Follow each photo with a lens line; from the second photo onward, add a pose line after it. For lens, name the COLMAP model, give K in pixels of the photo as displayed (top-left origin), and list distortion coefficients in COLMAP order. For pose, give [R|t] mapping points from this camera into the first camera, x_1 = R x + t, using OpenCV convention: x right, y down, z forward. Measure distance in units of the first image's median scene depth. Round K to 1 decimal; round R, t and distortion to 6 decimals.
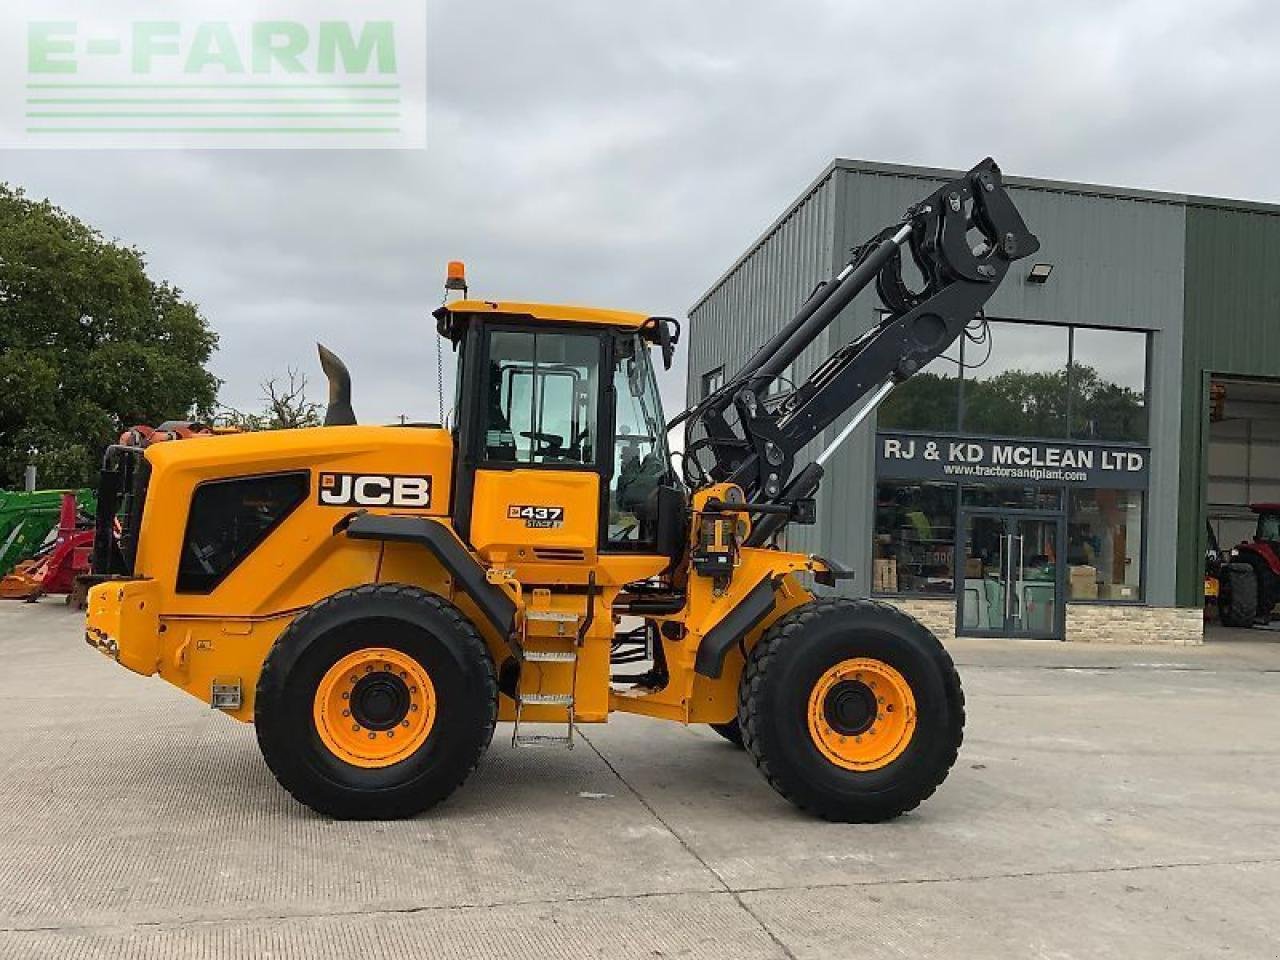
lens RADIAL K [[1056.4, 0, 637.1], [0, 1056.4, 477.6], [0, 0, 1]] dist [0.081116, -0.150953]
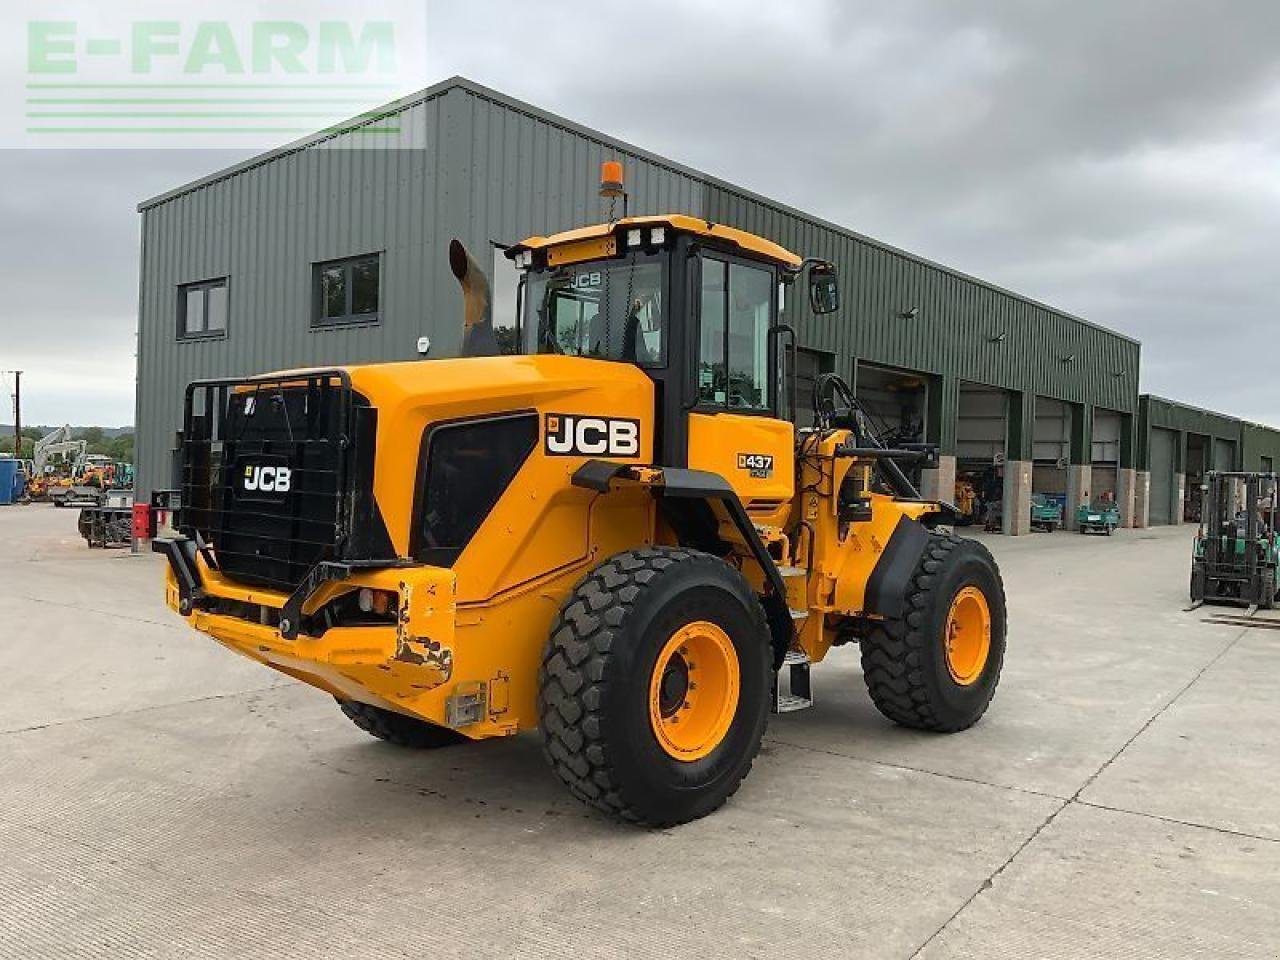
lens RADIAL K [[1056.4, 0, 638.2], [0, 1056.4, 475.6], [0, 0, 1]] dist [0.081116, -0.150953]
pose [[0.772176, -0.021148, 0.635057, -0.750654], [-0.021042, 0.998047, 0.058821, -0.006526], [-0.635060, -0.058783, 0.770223, 0.347032]]
